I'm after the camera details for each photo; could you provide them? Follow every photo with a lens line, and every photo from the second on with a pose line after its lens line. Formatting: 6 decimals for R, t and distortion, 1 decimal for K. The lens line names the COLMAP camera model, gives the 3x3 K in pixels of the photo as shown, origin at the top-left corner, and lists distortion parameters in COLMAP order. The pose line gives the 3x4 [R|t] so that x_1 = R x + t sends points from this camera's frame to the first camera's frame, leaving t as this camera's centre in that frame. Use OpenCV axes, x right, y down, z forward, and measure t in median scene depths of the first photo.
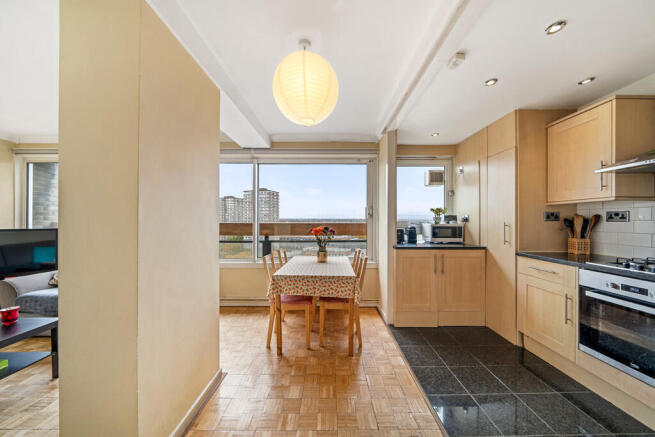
lens RADIAL K [[226.1, 0, 327.5], [0, 226.1, 218.5], [0, 0, 1]] dist [-0.010752, -0.000024]
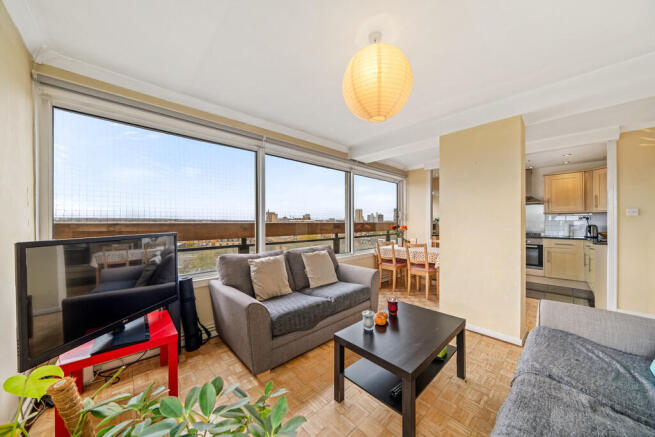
lens RADIAL K [[226.1, 0, 327.5], [0, 226.1, 218.5], [0, 0, 1]] dist [-0.010752, -0.000024]
pose [[0.733526, 0.007229, 0.679623, -1.797090], [-0.005218, 0.999974, -0.005005, 0.007356], [-0.679641, 0.000124, 0.733545, 0.309795]]
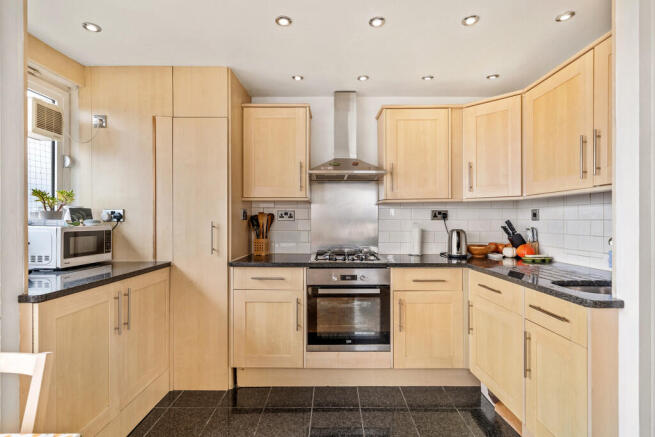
lens RADIAL K [[329.3, 0, 329.4], [0, 329.3, 220.6], [0, 0, 1]] dist [0.000276, 0.000366]
pose [[-0.003075, -0.000889, 0.999995, -0.225794], [-0.012009, 0.999928, 0.000853, 0.008756], [-0.999923, -0.012006, -0.003085, 0.658043]]
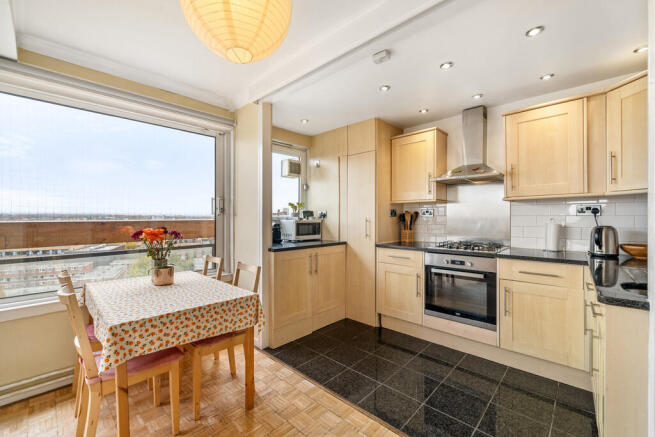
lens RADIAL K [[276.3, 0, 326.6], [0, 276.3, 216.0], [0, 0, 1]] dist [-0.001477, 0.000029]
pose [[0.686948, 0.000702, 0.726706, -0.328726], [-0.004745, 0.999983, 0.003519, 0.004130], [-0.726691, -0.005866, 0.686940, 0.219234]]
